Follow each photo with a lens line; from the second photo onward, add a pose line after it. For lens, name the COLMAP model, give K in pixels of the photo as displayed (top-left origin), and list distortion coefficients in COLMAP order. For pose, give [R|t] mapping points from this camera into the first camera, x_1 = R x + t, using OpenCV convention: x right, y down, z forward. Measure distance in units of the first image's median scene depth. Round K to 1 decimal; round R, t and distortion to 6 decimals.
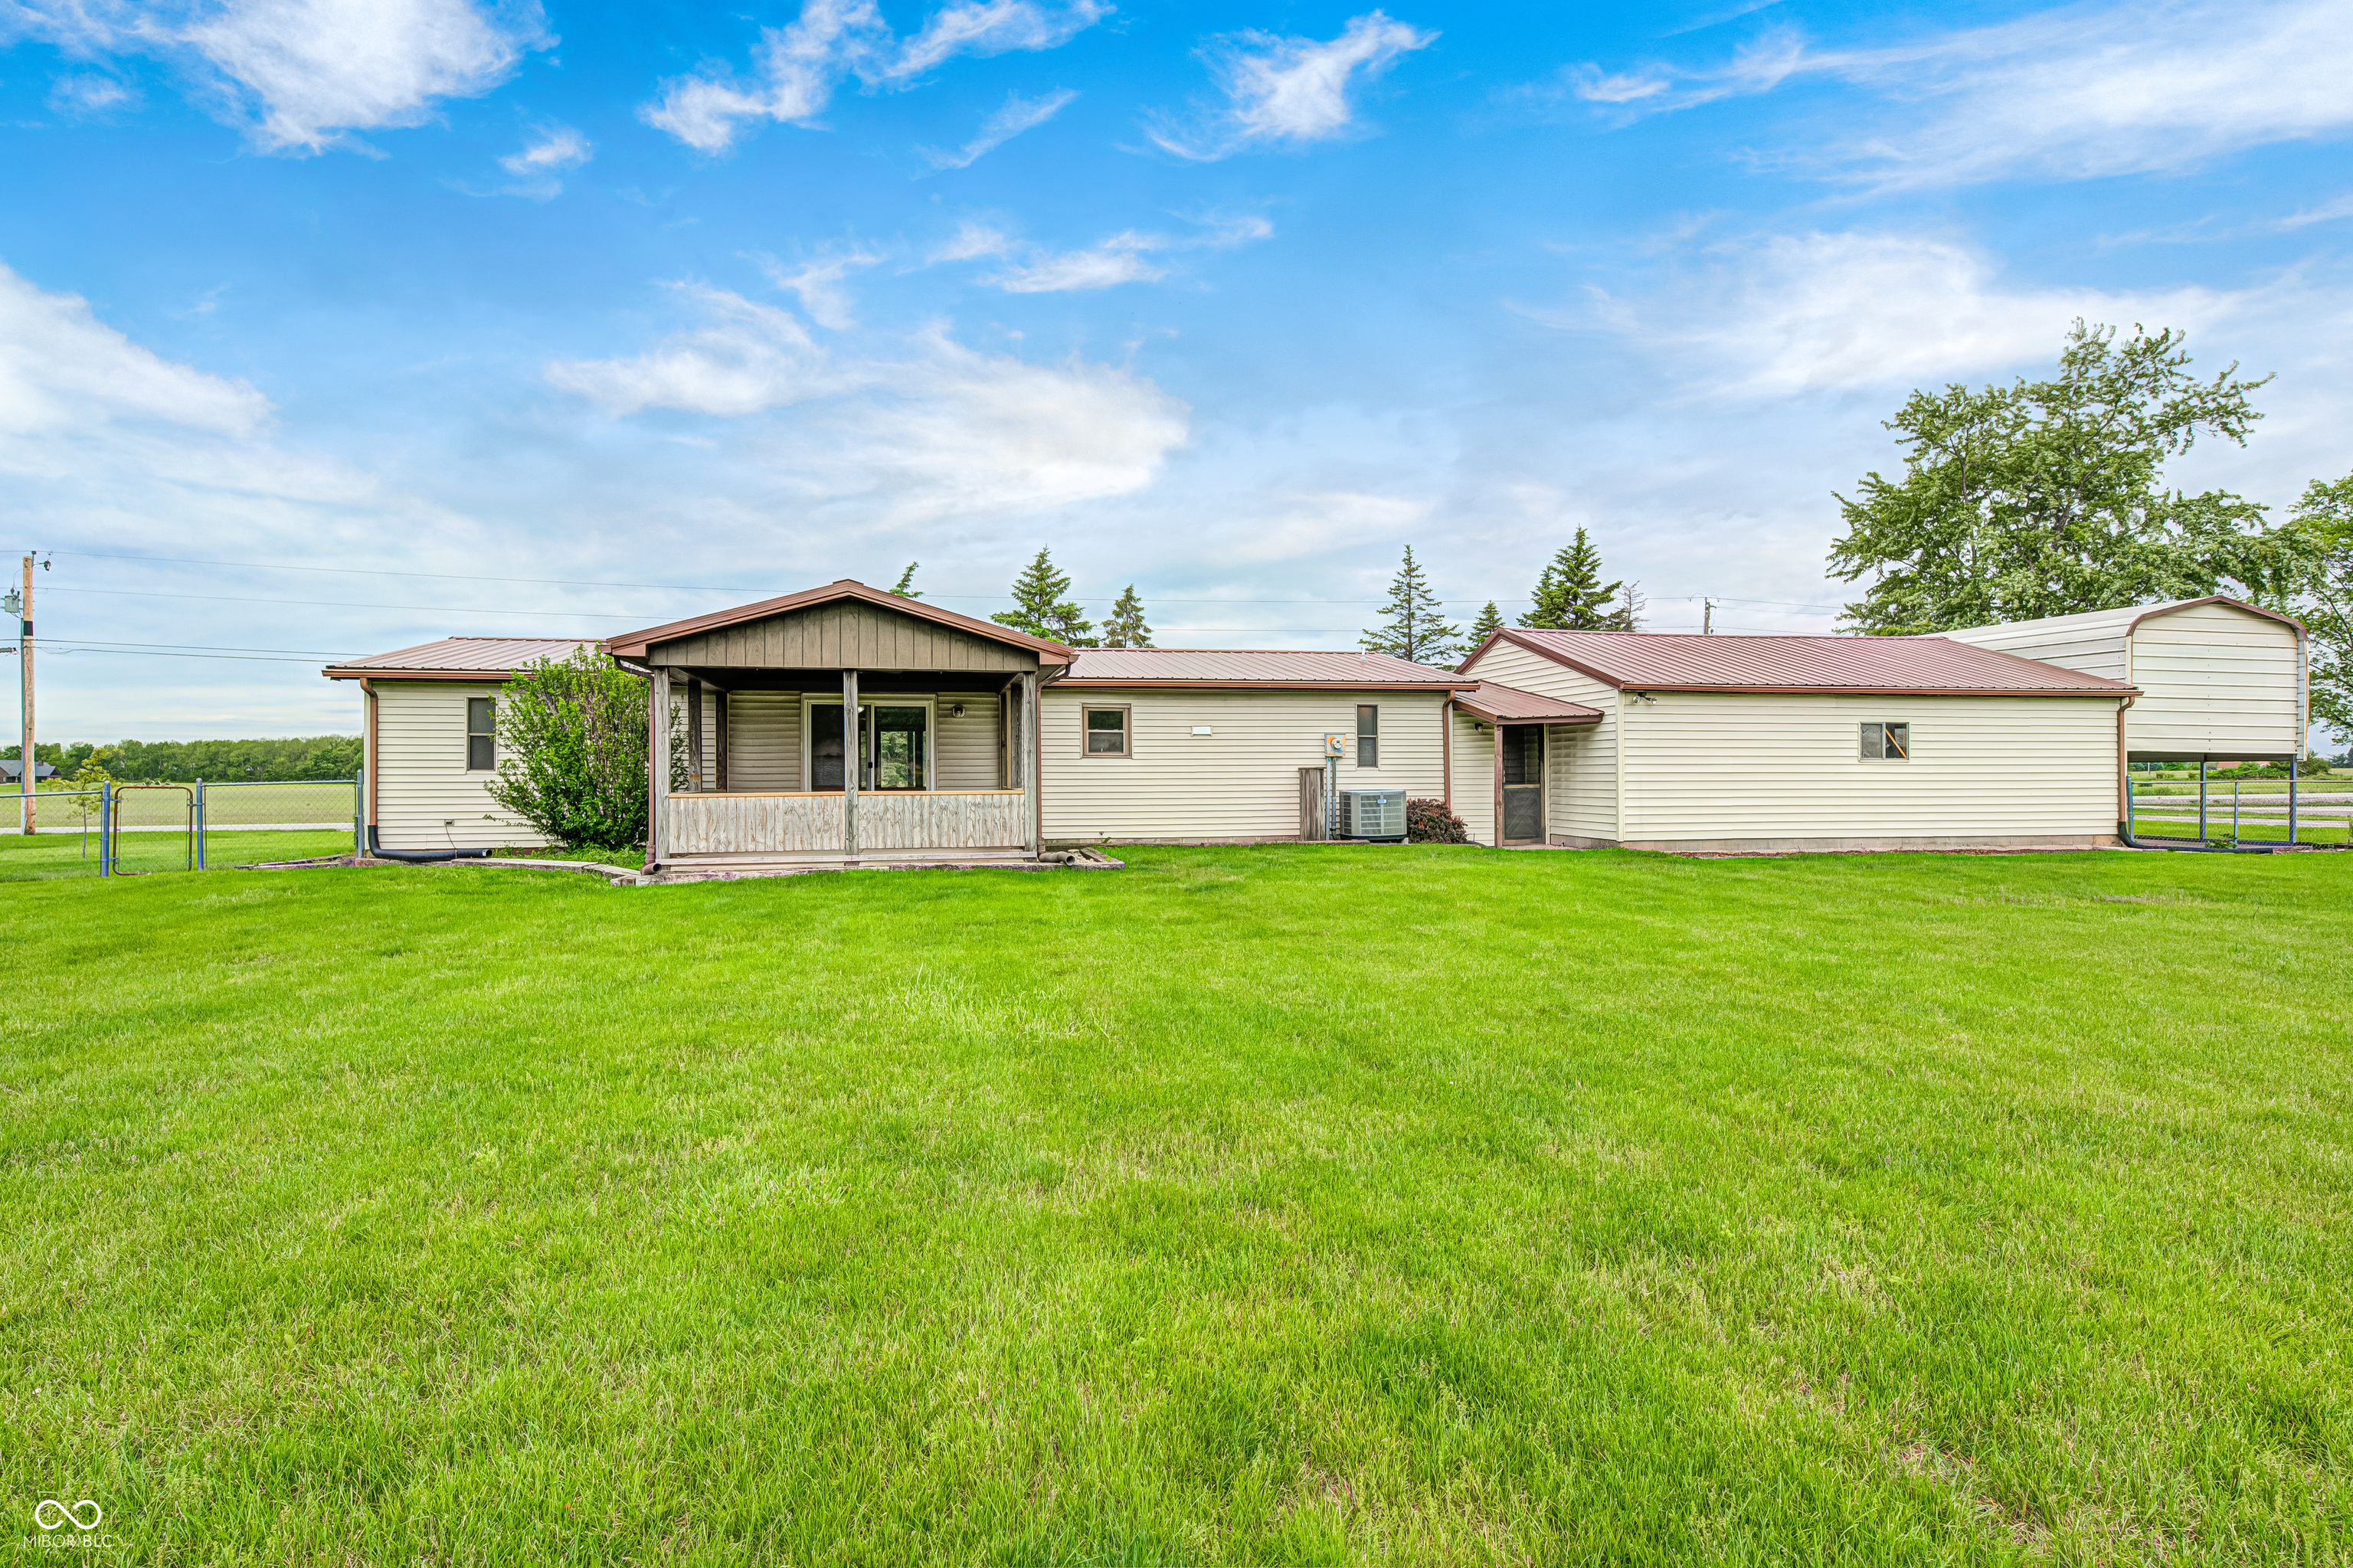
lens RADIAL K [[1224.0, 0, 1176.5], [0, 1224.0, 784.0], [0, 0, 1]] dist [0.000918, -0.000230]
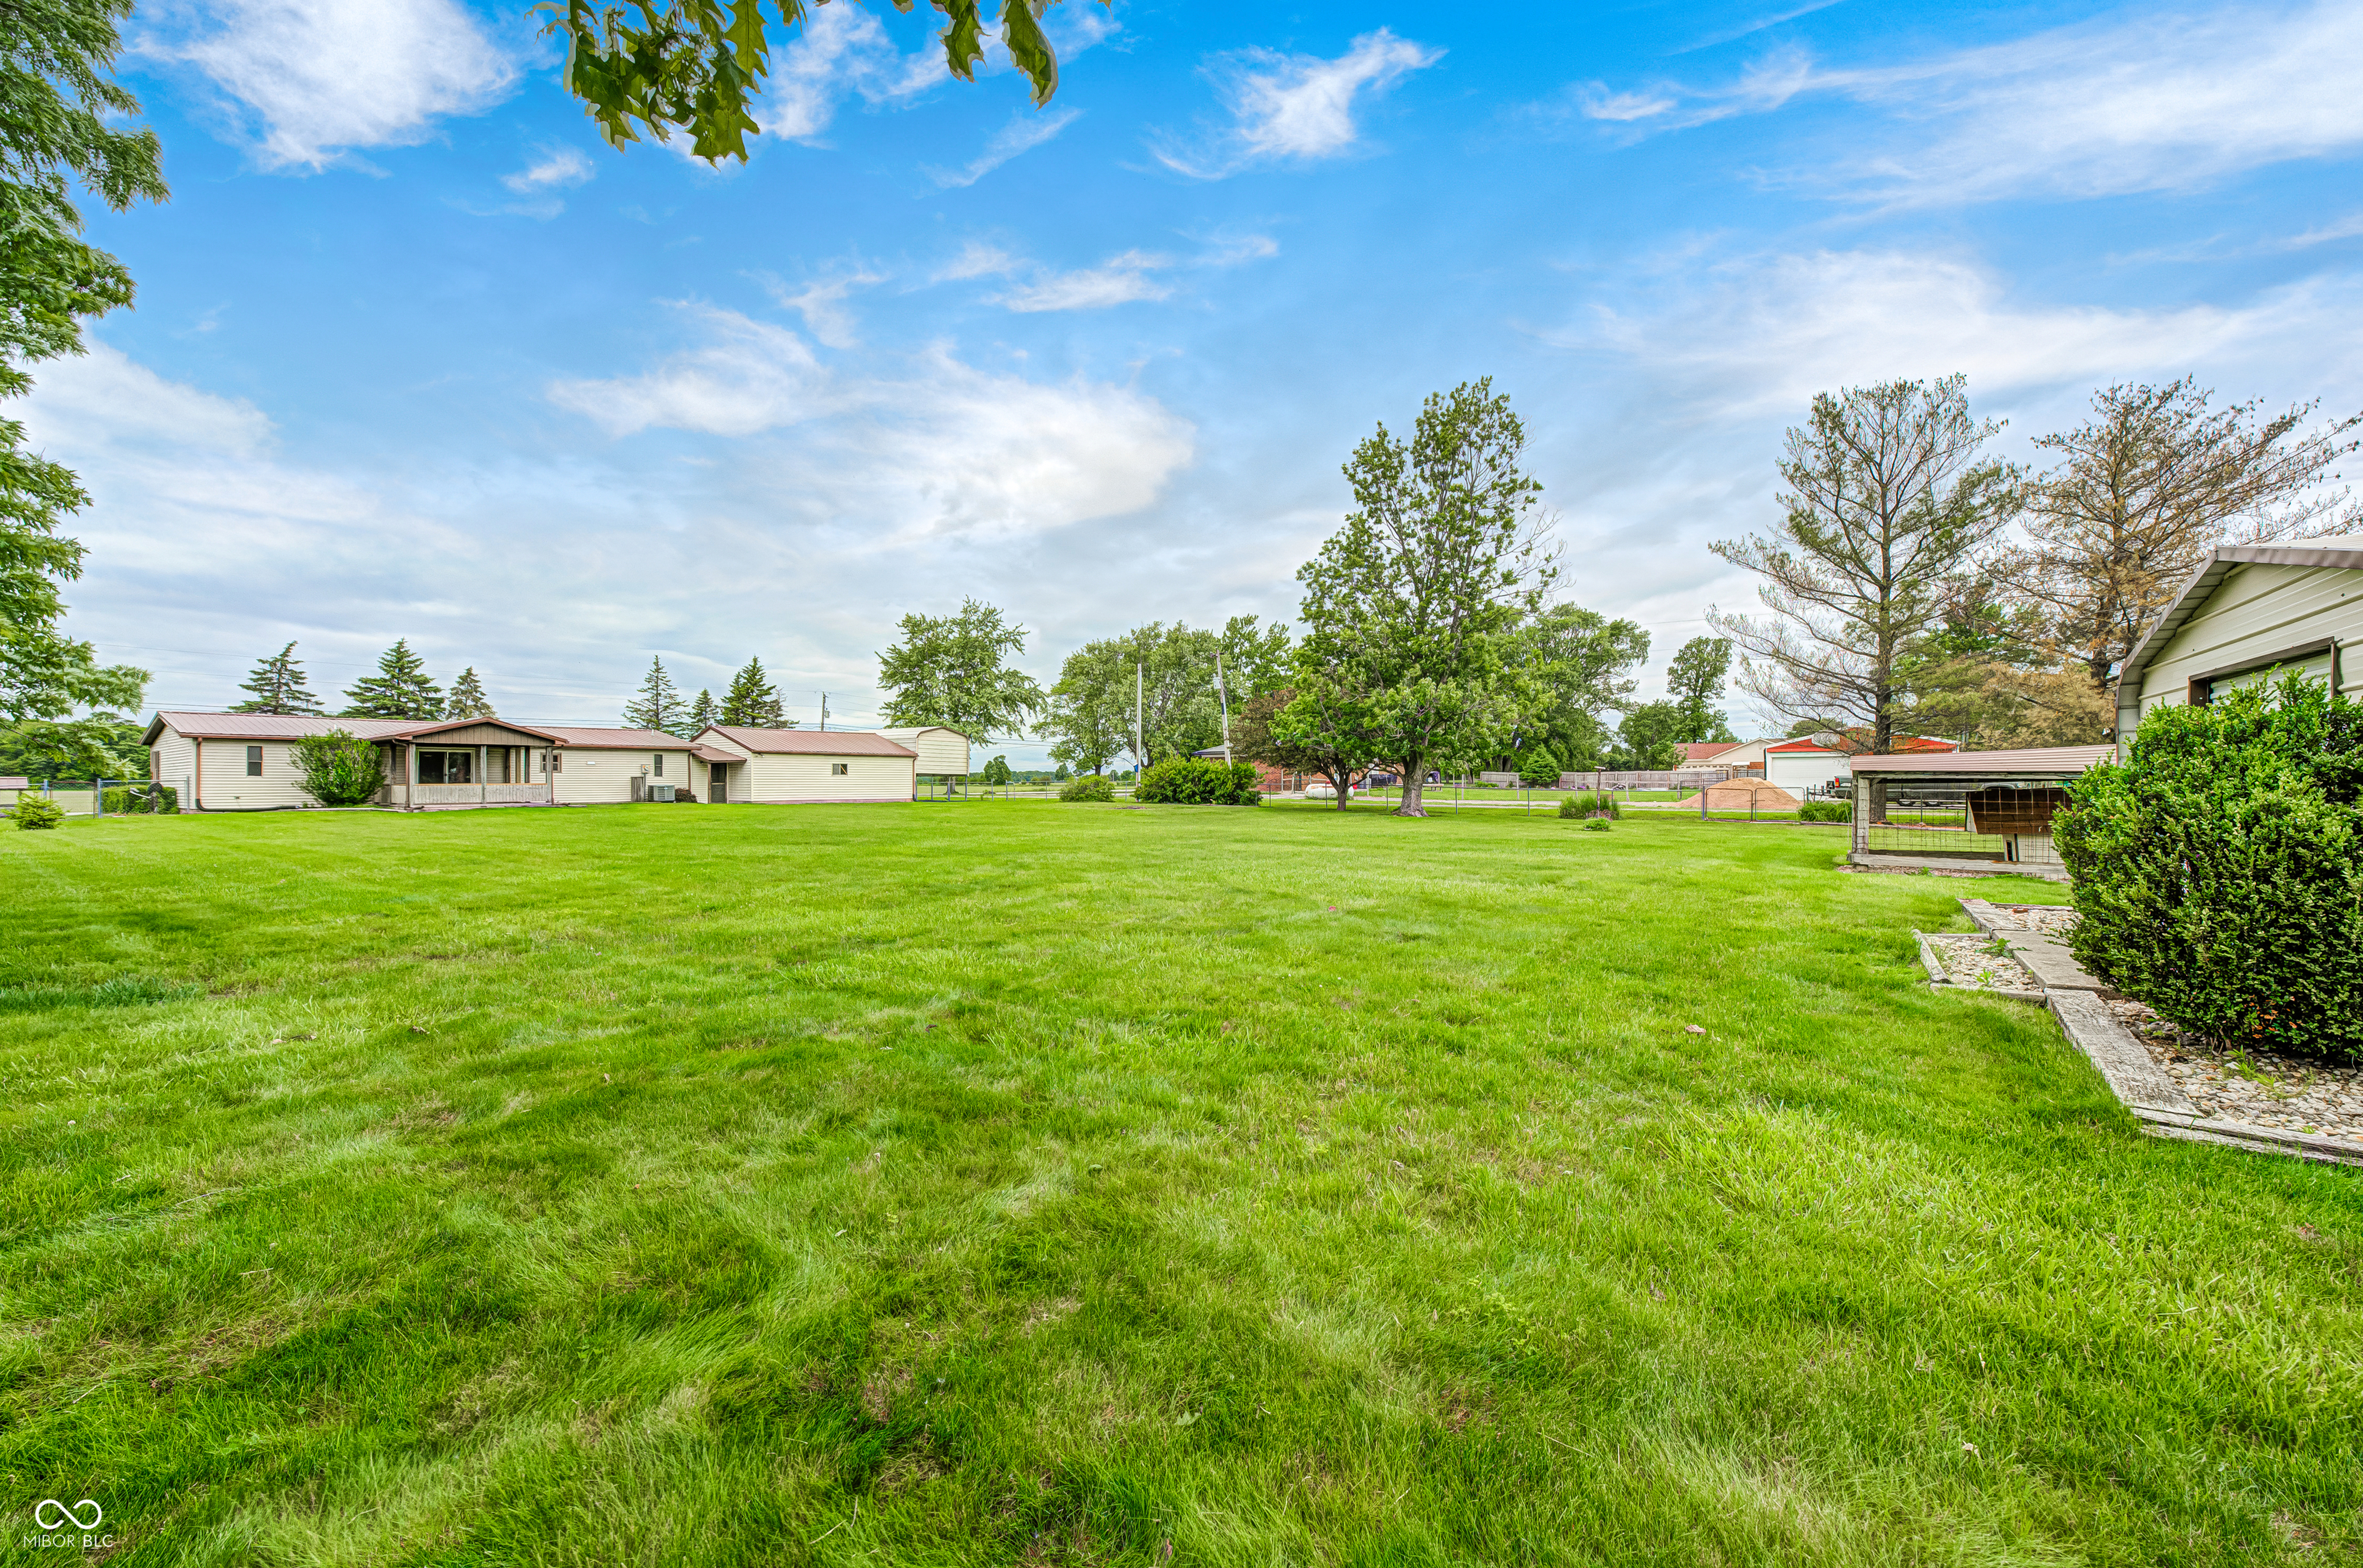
lens RADIAL K [[945.6, 0, 1181.5], [0, 945.6, 784.0], [0, 0, 1]] dist [0.014144, -0.000025]
pose [[0.754129, 0.000904, 0.656726, -0.189010], [0.003360, 0.999981, -0.005235, 0.009465], [-0.656718, 0.006155, 0.754111, -0.731652]]
